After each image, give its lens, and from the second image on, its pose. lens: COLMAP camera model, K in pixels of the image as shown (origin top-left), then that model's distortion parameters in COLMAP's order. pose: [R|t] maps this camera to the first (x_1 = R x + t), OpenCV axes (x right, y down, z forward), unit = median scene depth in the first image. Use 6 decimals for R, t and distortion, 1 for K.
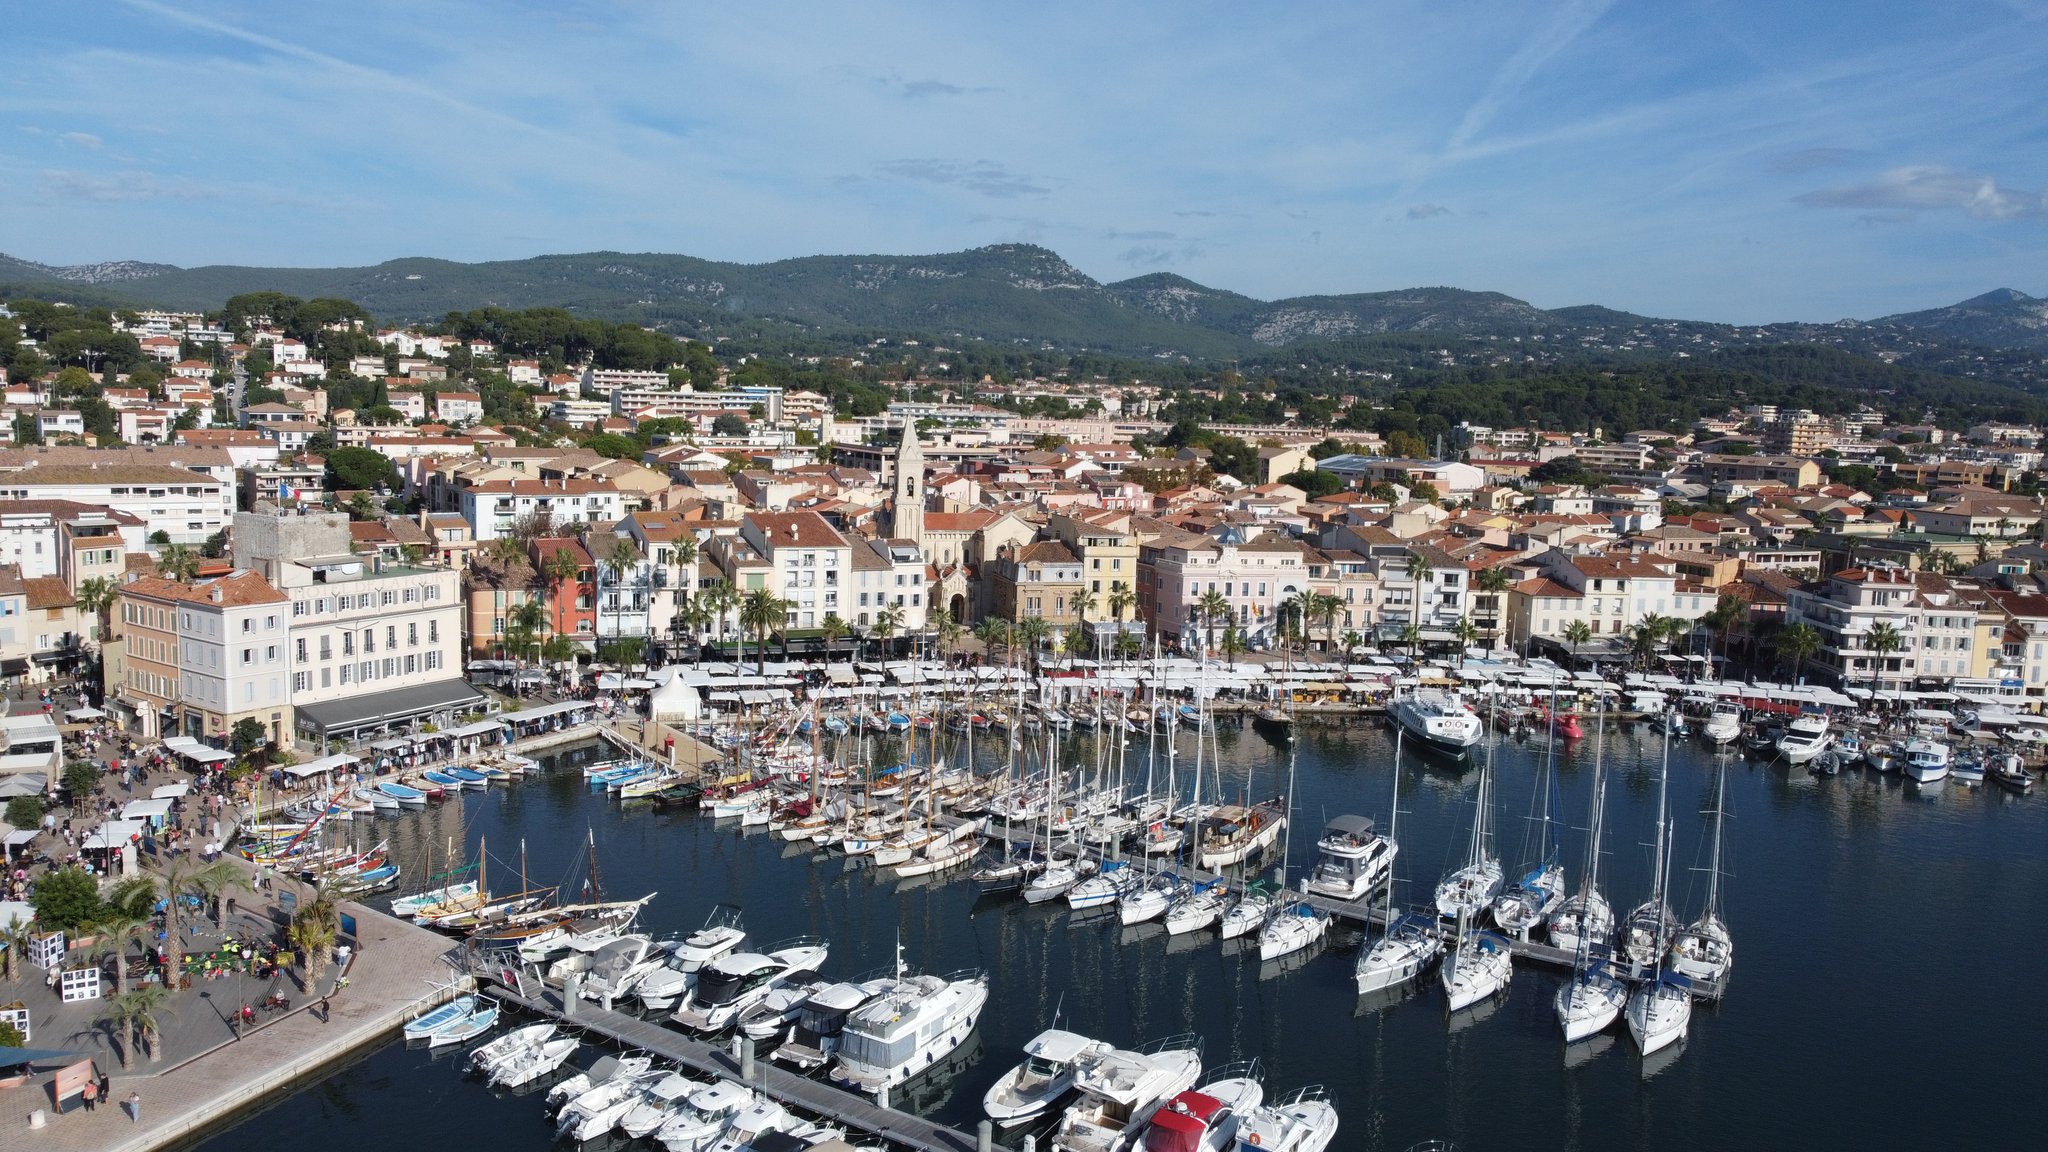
lens RADIAL K [[1543.3, 0, 1017.3], [0, 1543.3, 572.0], [0, 0, 1]] dist [-0.006253, 0.002710]
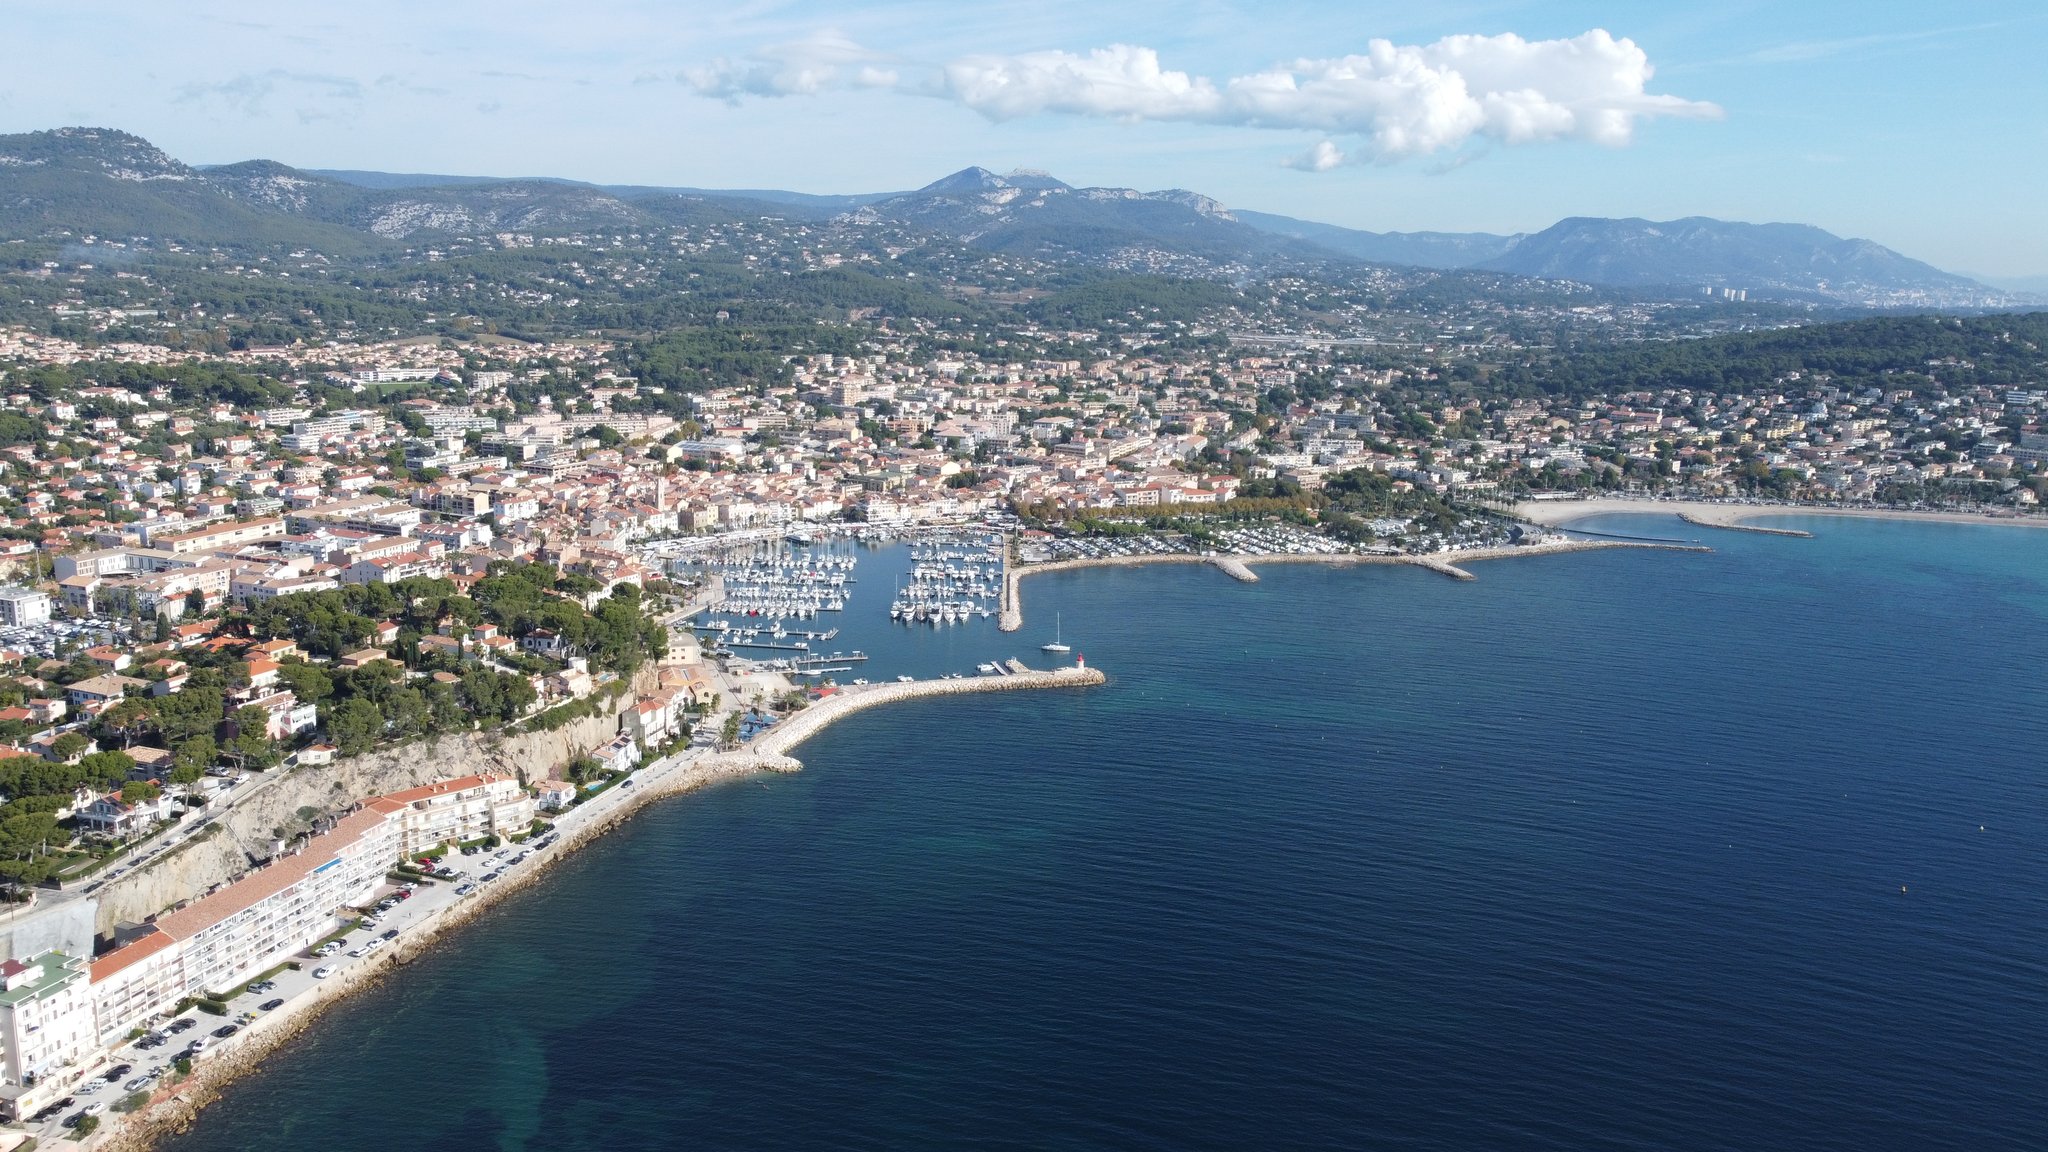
lens RADIAL K [[1543.3, 0, 1035.9], [0, 1543.3, 572.9], [0, 0, 1]] dist [-0.006253, 0.002710]
pose [[0.827400, -0.120227, 0.548593, -1.559996], [0.064009, 0.990640, 0.120564, -0.291153], [-0.557953, -0.064640, 0.827351, -3.028801]]
